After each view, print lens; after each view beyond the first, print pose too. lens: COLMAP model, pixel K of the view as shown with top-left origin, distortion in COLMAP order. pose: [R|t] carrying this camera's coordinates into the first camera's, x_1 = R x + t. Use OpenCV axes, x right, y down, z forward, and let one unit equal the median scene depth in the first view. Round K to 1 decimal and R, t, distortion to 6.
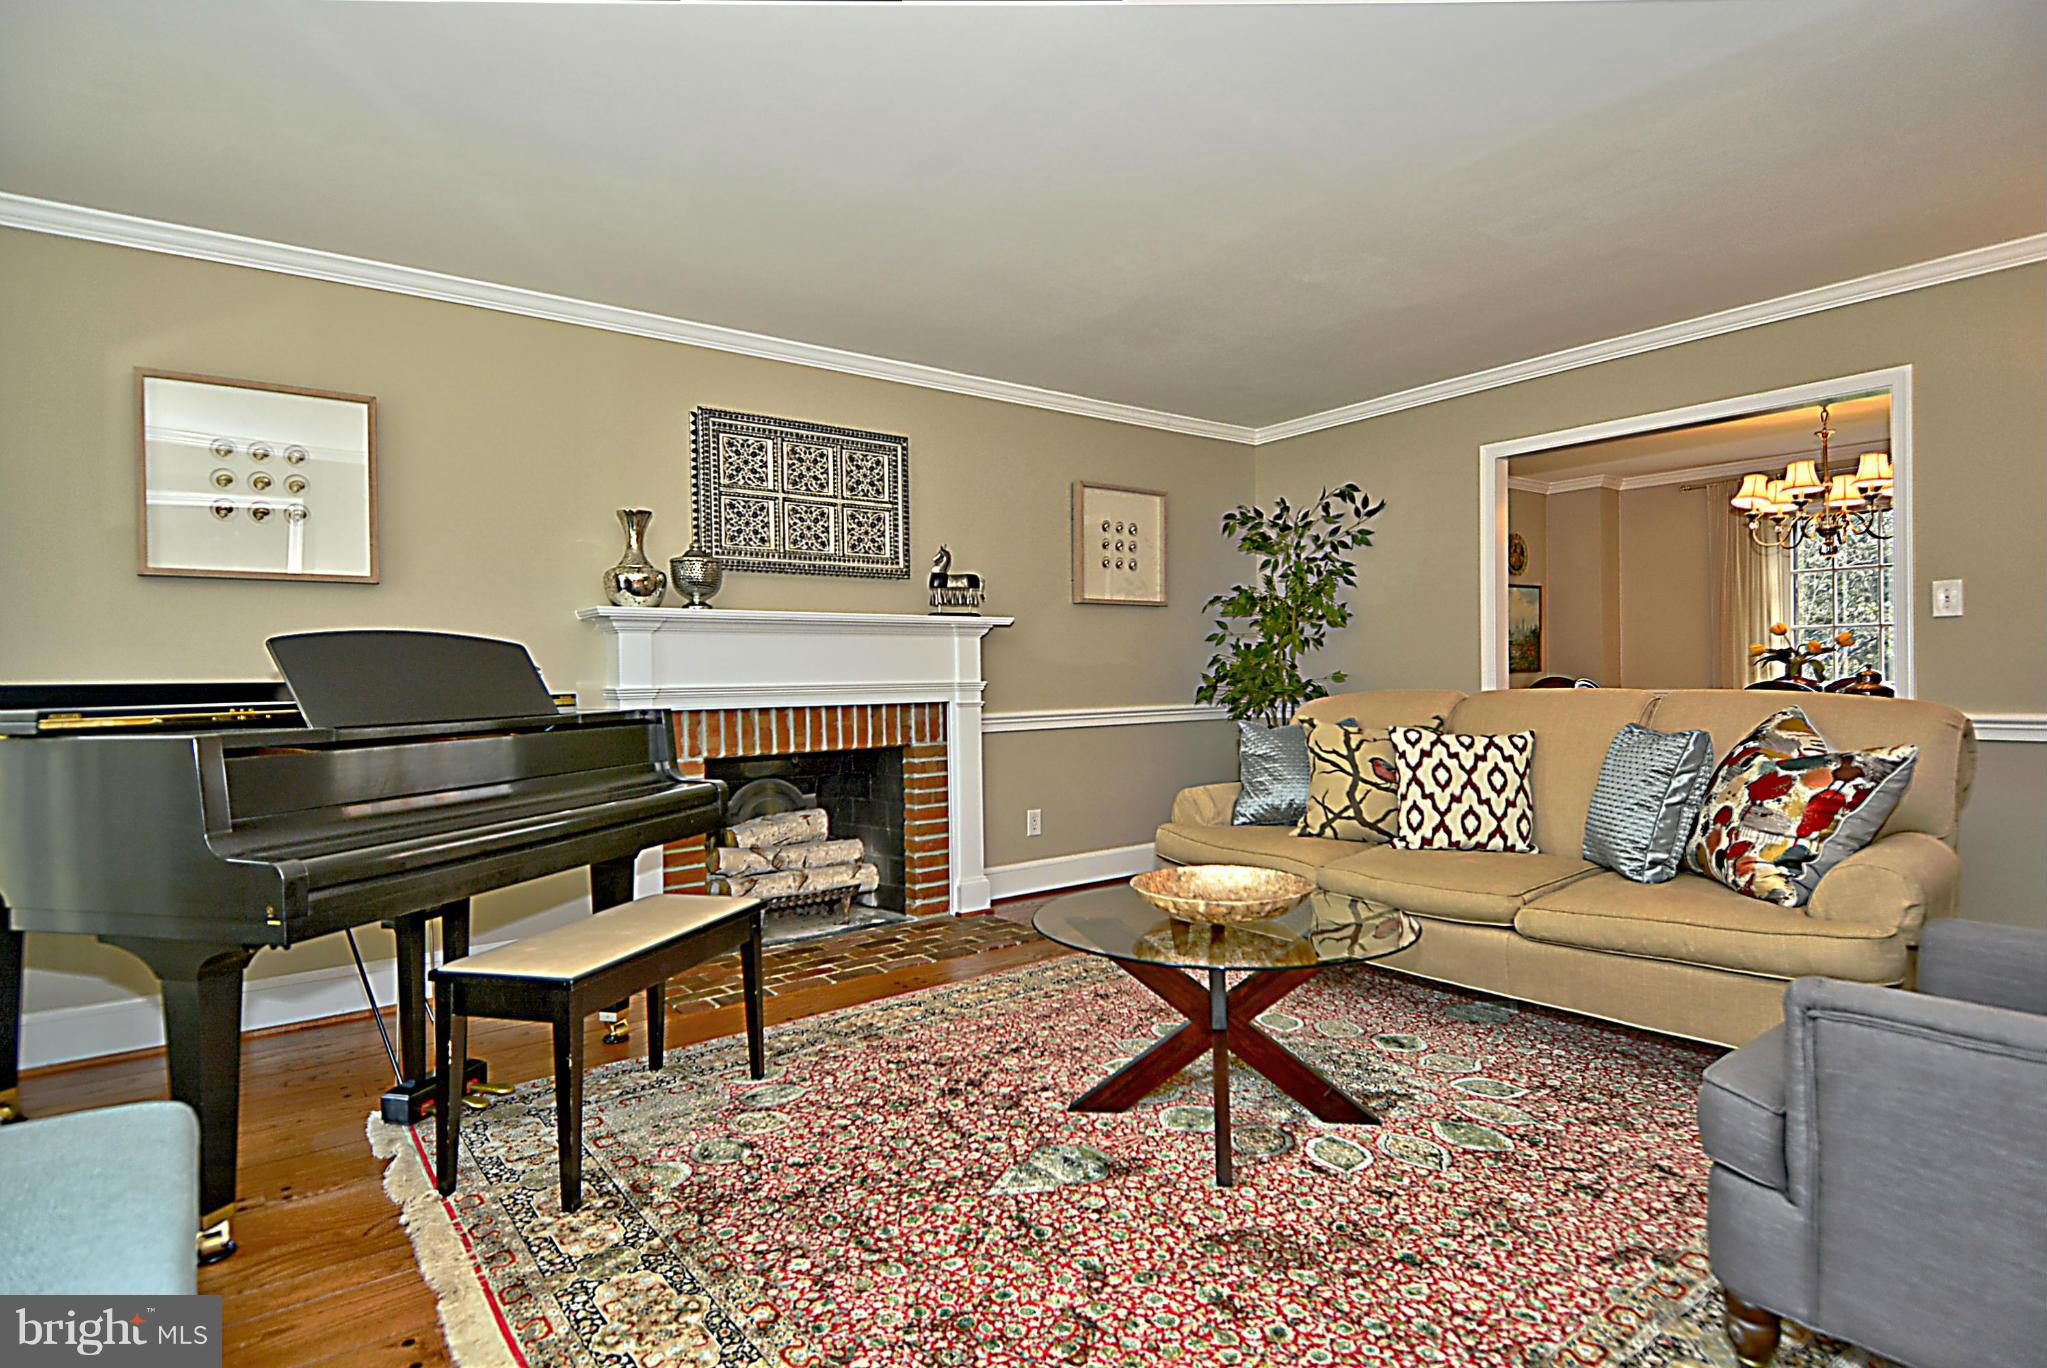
lens RADIAL K [[1089.5, 0, 1026.5], [0, 1089.5, 680.9], [0, 0, 1]] dist [-0.005295, -0.002979]
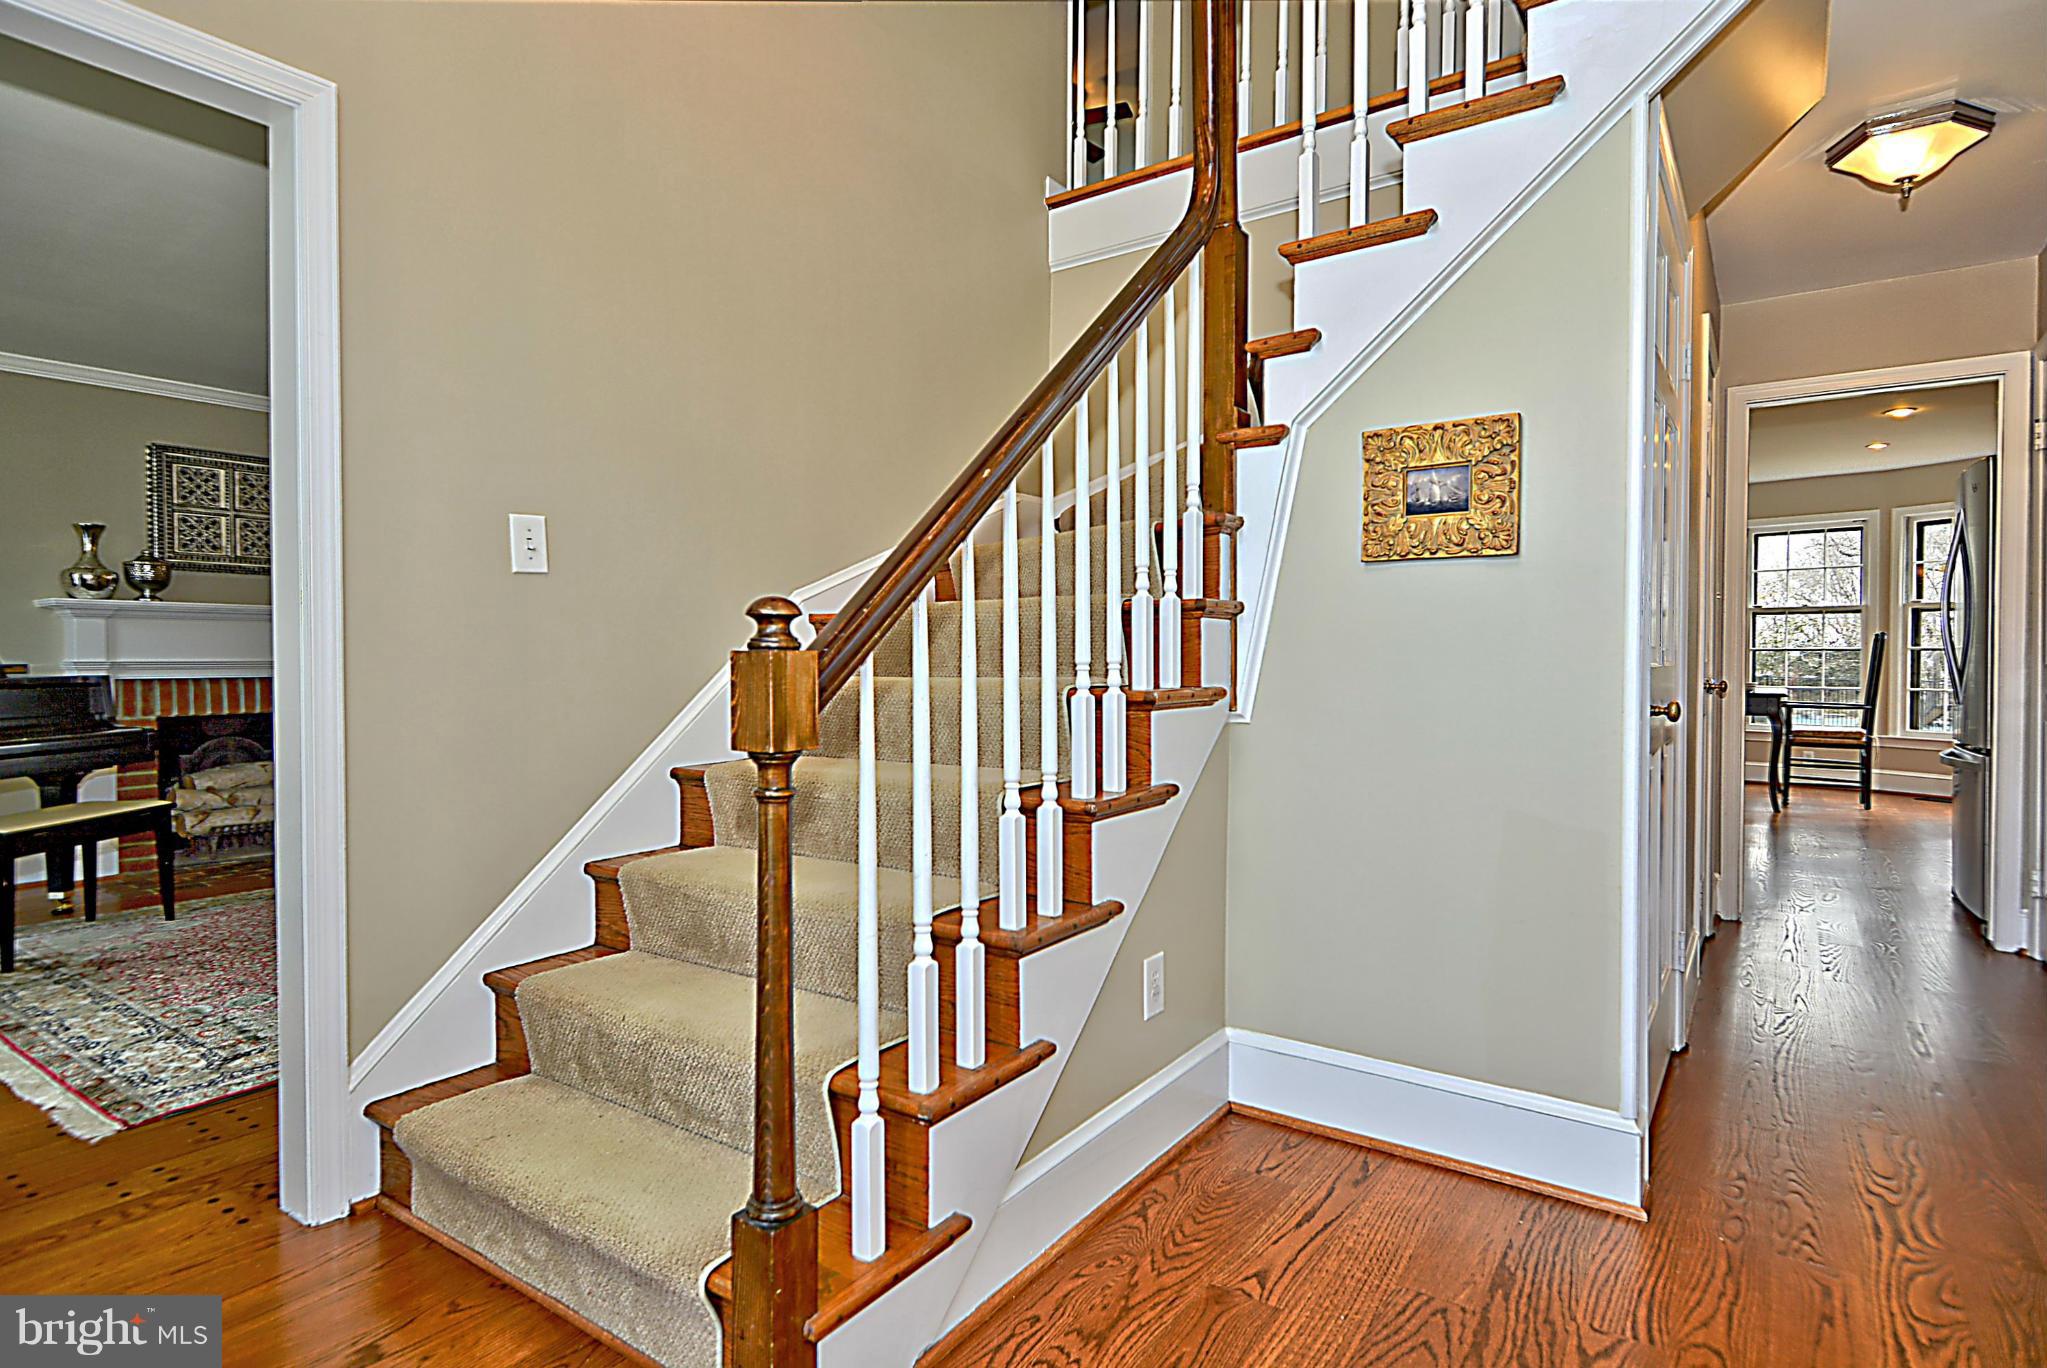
lens RADIAL K [[1089.5, 0, 1021.2], [0, 1089.5, 680.6], [0, 0, 1]] dist [-0.005295, -0.002979]
pose [[0.948646, 0.007379, 0.316254, 0.262444], [-0.012212, 0.999837, 0.013303, -0.001226], [-0.316104, -0.016482, 0.948581, -0.528806]]
